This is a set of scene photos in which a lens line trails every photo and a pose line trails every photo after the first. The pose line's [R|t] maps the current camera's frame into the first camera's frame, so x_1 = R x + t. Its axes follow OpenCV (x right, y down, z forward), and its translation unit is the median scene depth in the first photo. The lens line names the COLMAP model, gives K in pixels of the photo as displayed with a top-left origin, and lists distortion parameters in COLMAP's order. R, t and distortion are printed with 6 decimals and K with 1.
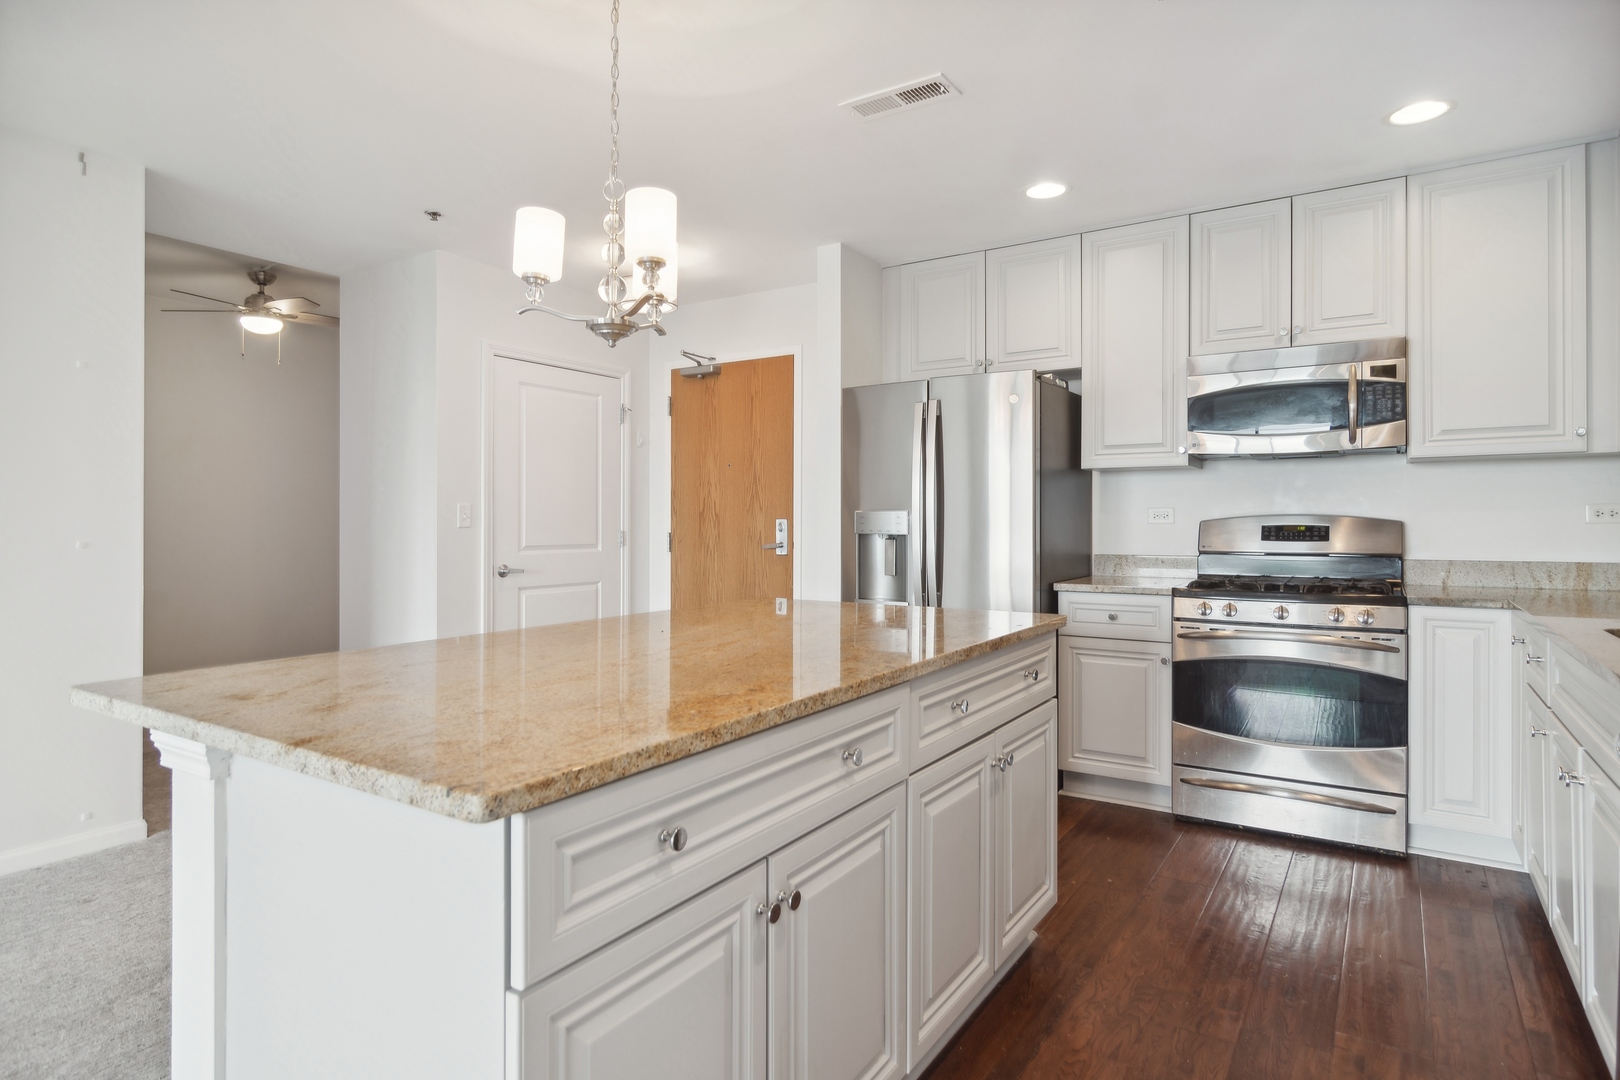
lens RADIAL K [[875.3, 0, 809.8], [0, 875.3, 510.2], [0, 0, 1]] dist [0.003141, 0.000624]
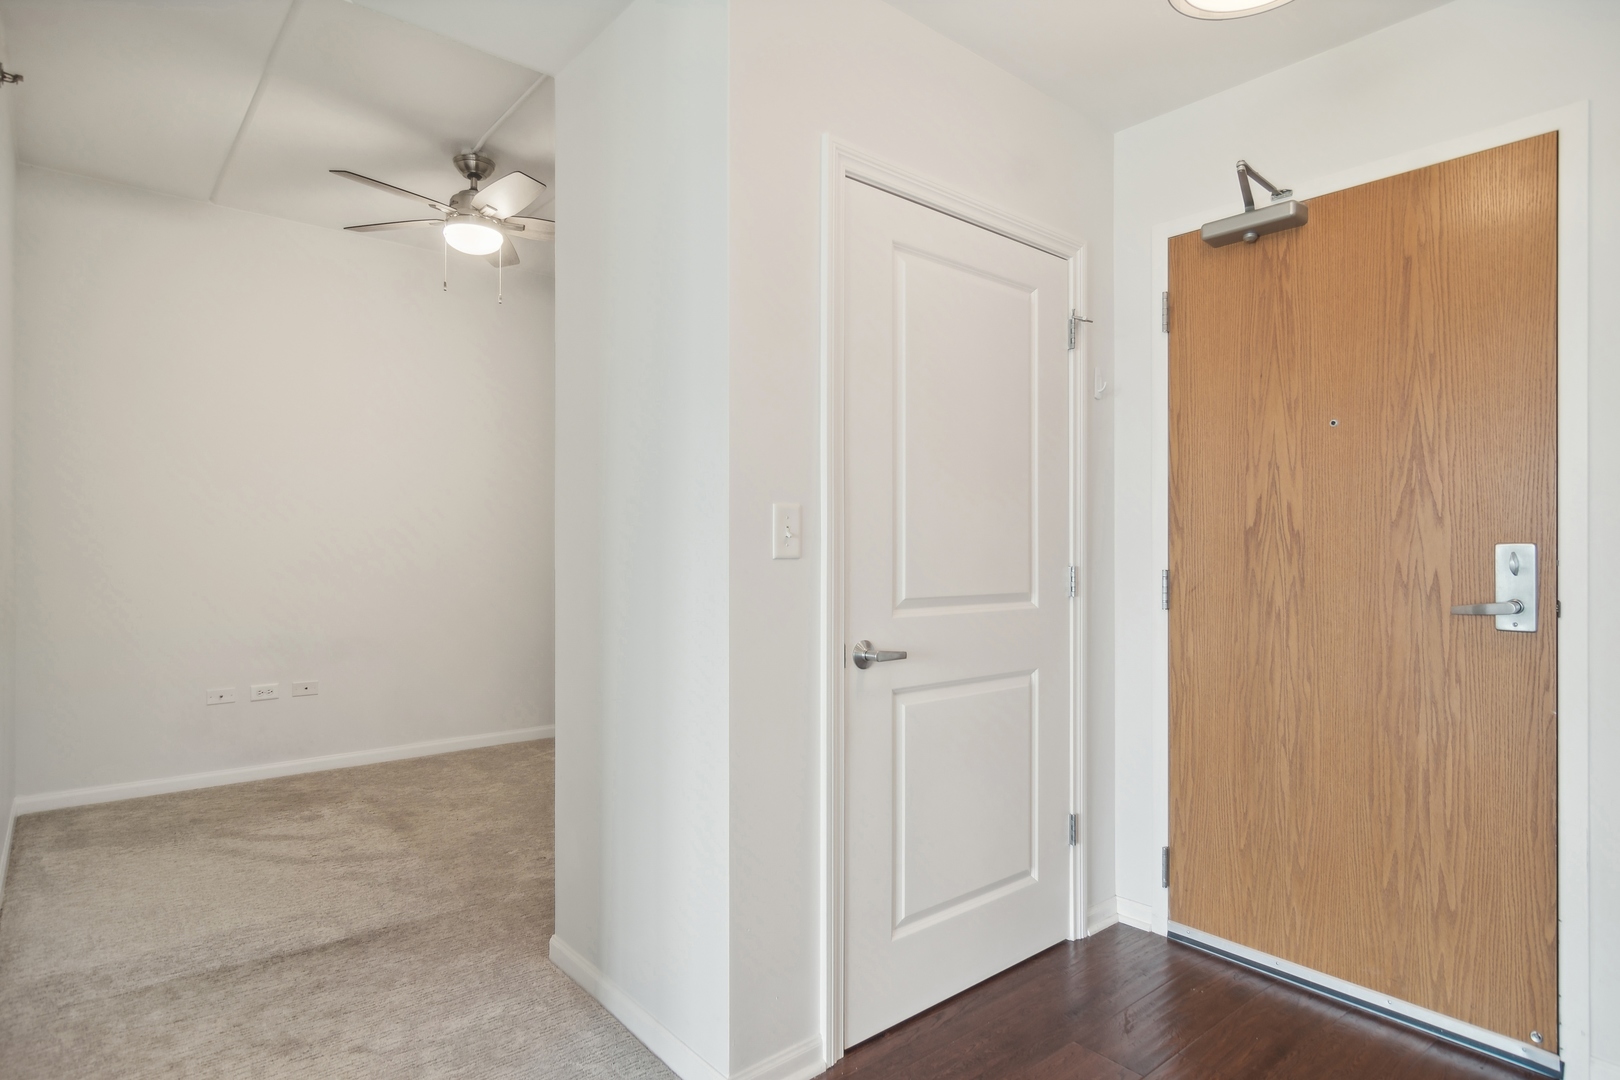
lens RADIAL K [[875.3, 0, 811.9], [0, 875.3, 541.8], [0, 0, 1]] dist [0.003141, 0.000624]
pose [[0.956254, 0.003508, -0.292517, -0.213508], [-0.001982, 0.999983, 0.005515, 0.007593], [0.292531, -0.004695, 0.956244, 0.490104]]
